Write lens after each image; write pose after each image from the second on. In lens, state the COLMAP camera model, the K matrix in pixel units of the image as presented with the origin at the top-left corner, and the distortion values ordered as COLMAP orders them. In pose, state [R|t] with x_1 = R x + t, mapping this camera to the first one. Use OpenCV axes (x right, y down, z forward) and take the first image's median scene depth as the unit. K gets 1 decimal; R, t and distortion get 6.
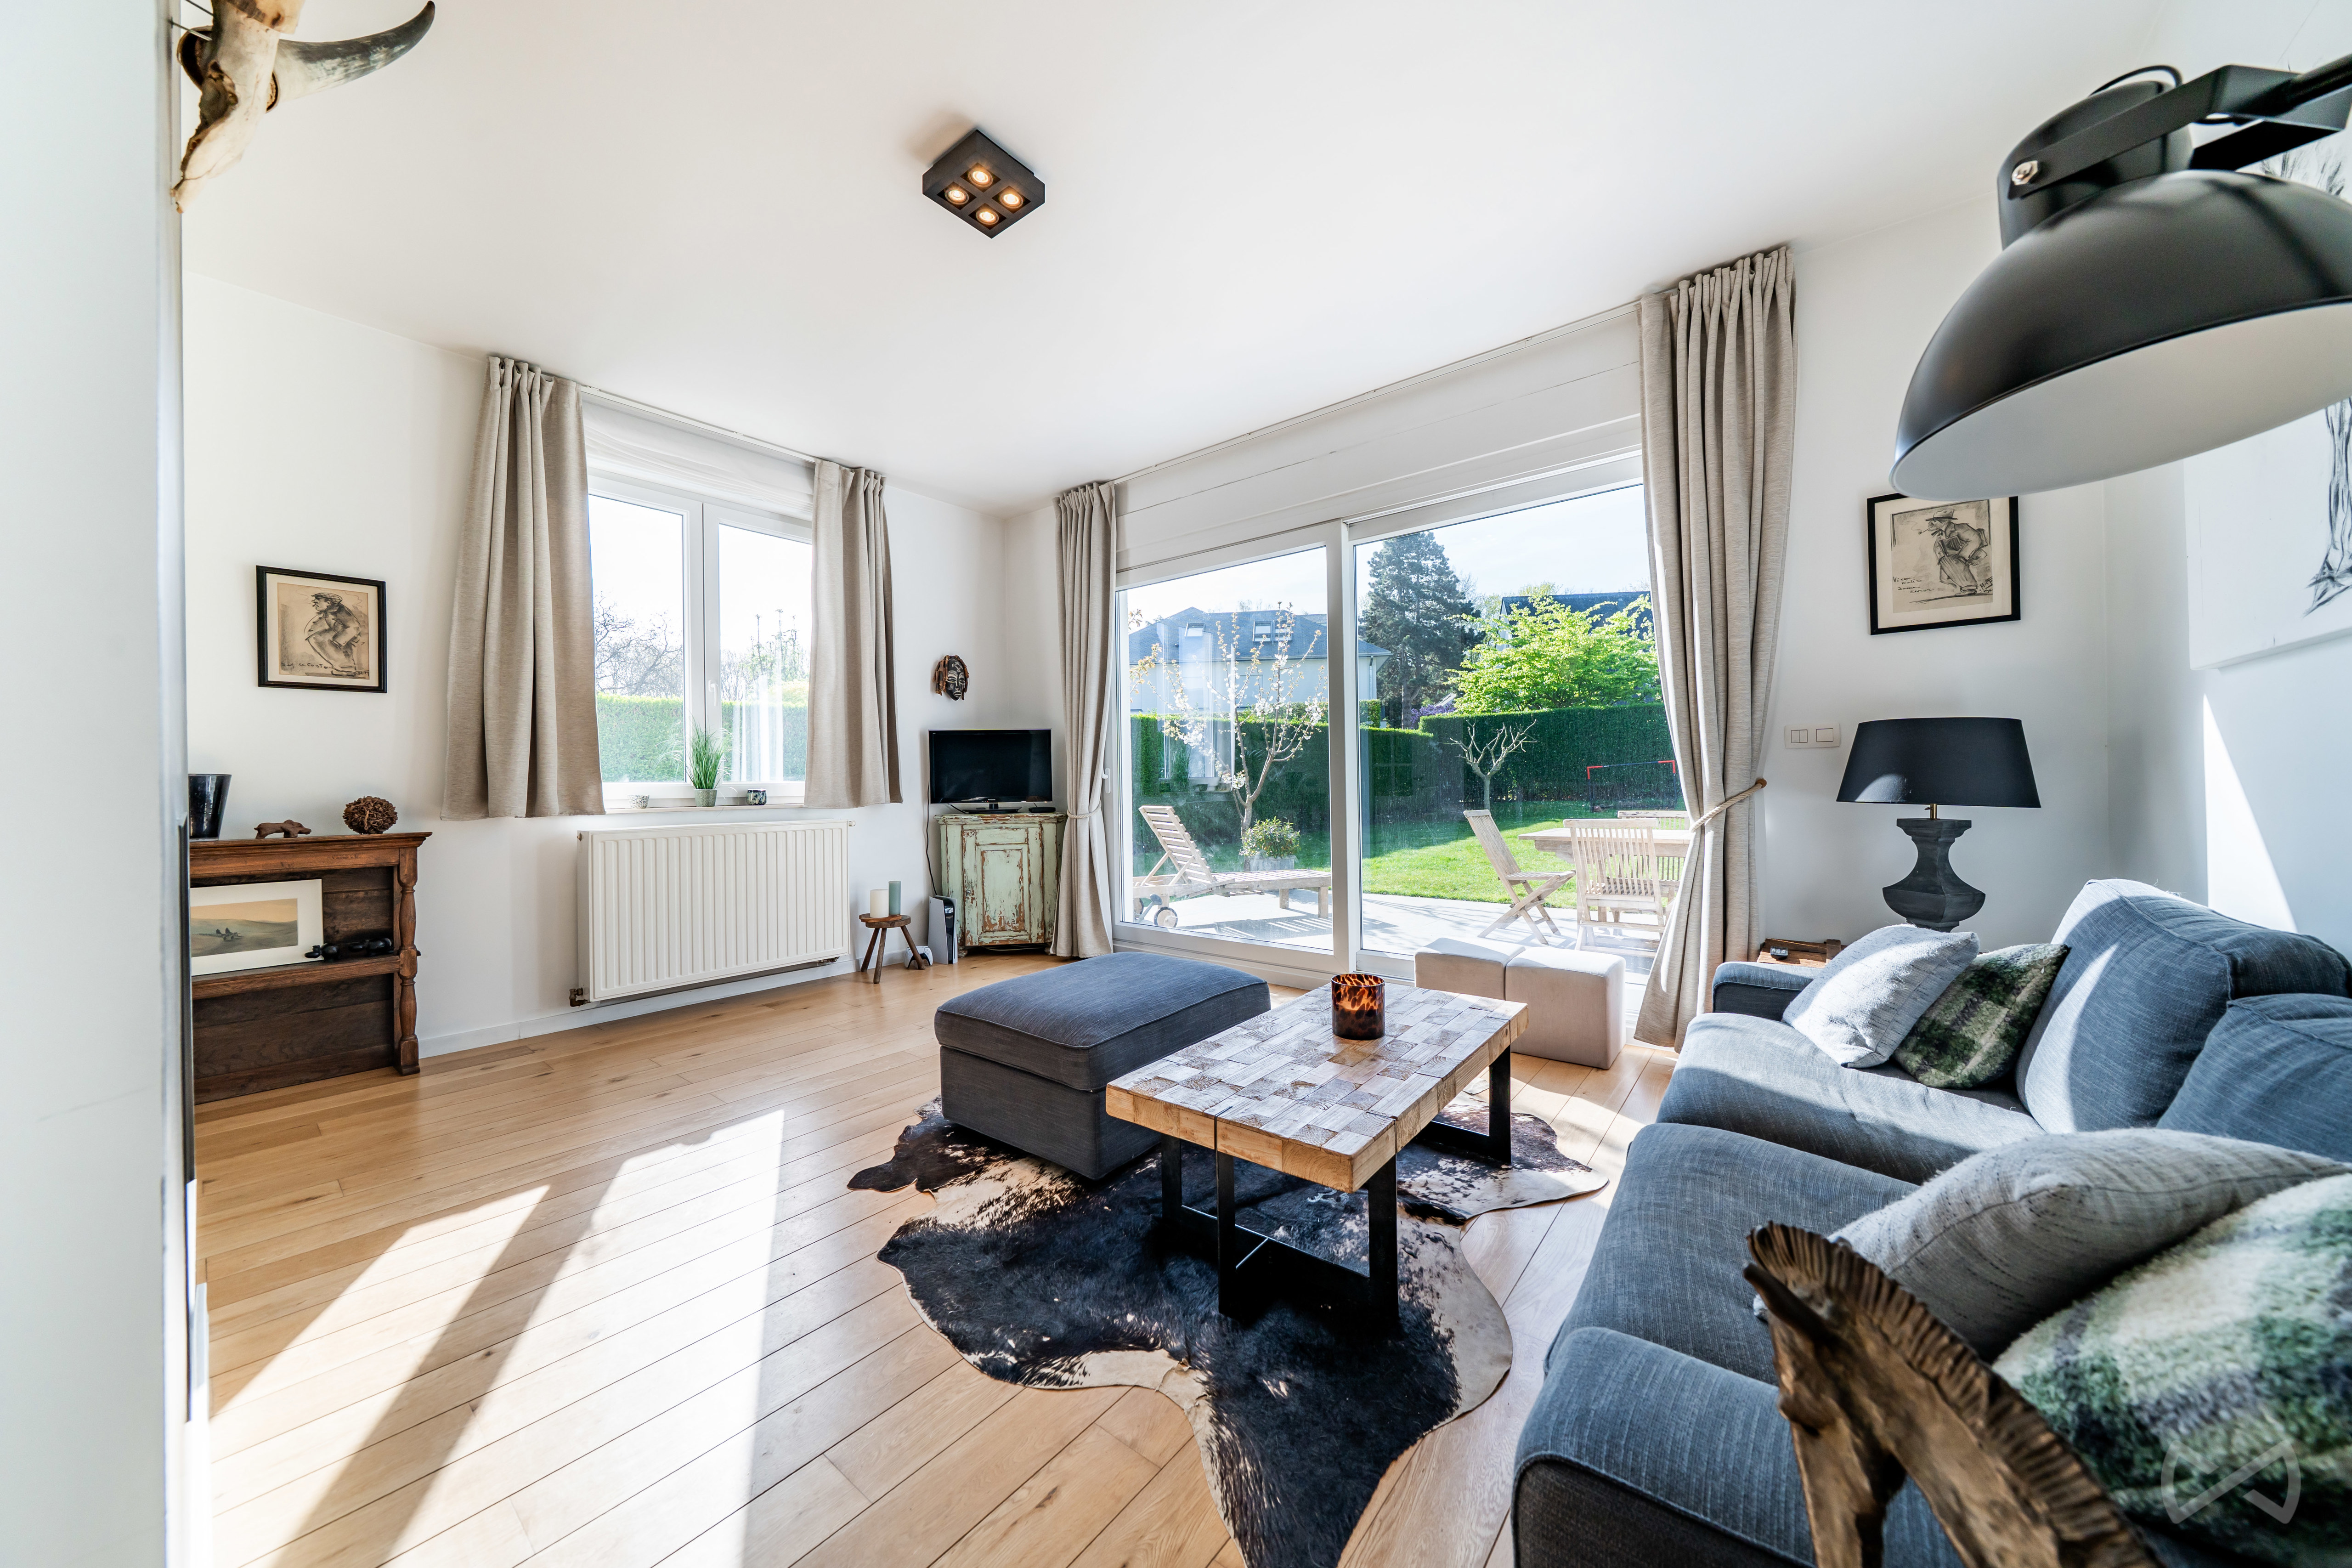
lens RADIAL K [[804.2, 0, 1181.6], [0, 804.2, 781.3], [0, 0, 1]] dist [-0.002725, -0.000147]
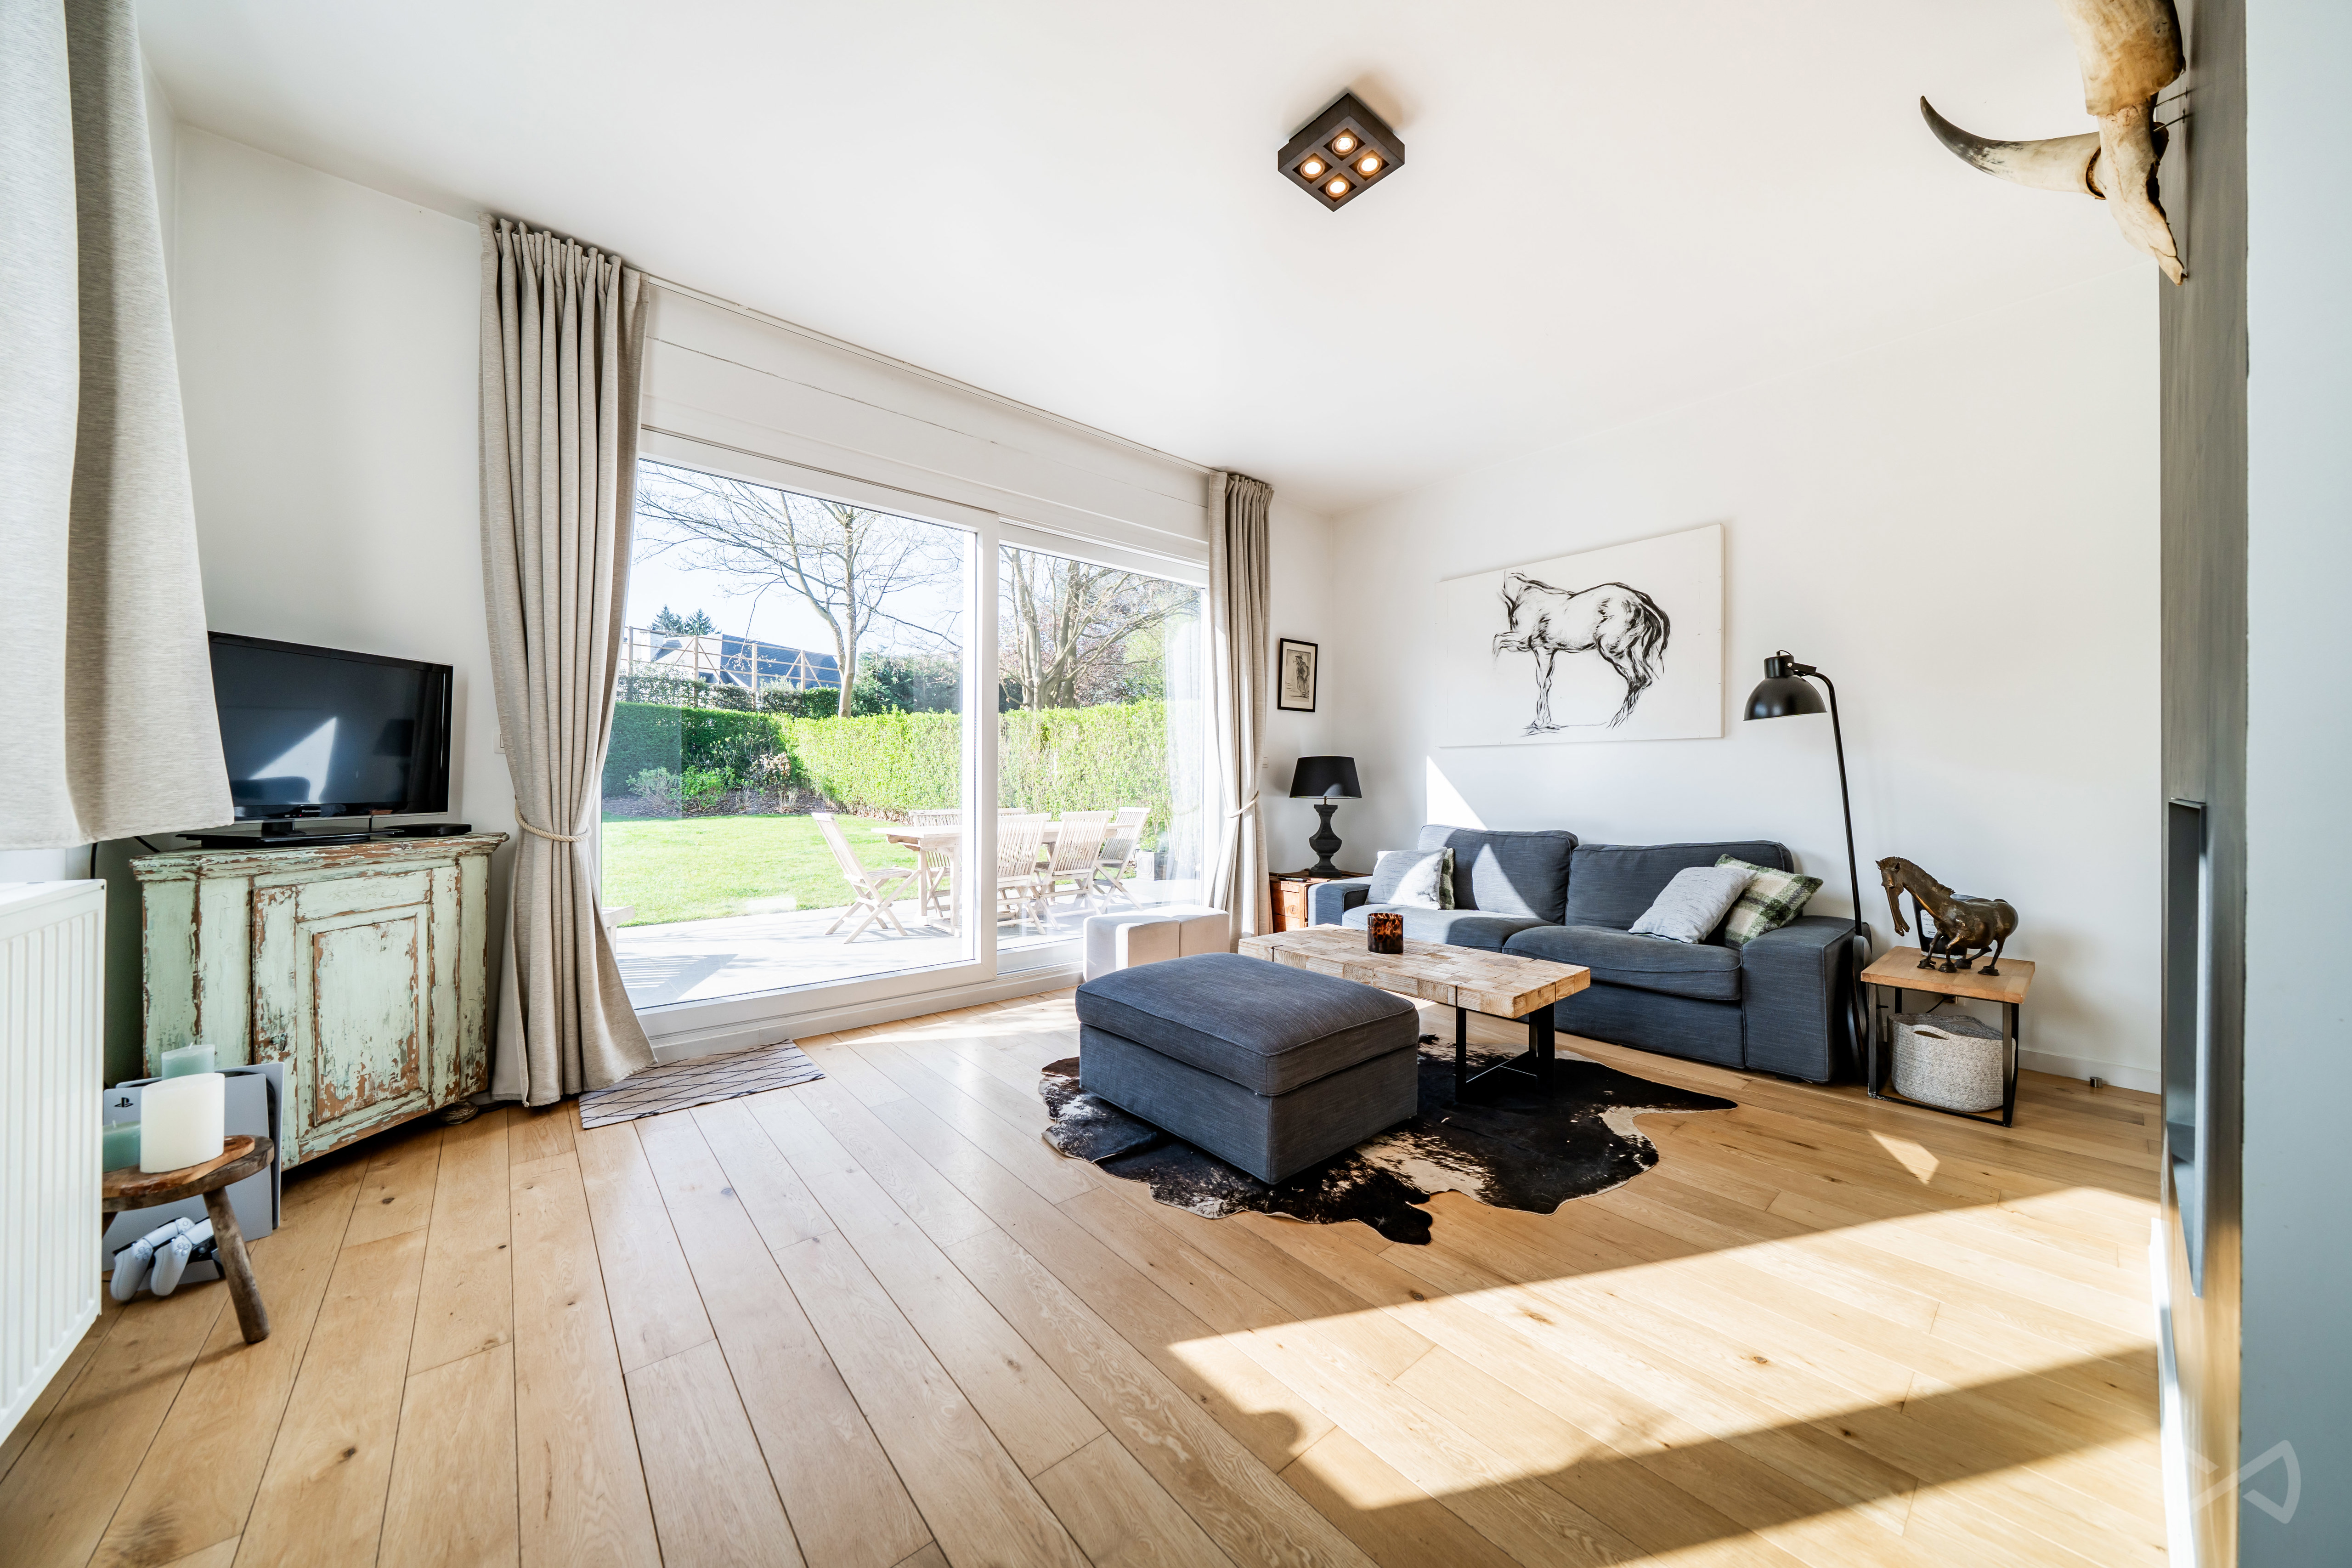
lens RADIAL K [[804.2, 0, 1181.6], [0, 804.2, 781.3], [0, 0, 1]] dist [-0.002725, -0.000147]
pose [[0.180859, 0.010771, 0.983450, -1.200041], [-0.013025, 0.999879, -0.008556, 0.009372], [-0.983423, -0.011262, 0.180977, 0.998626]]
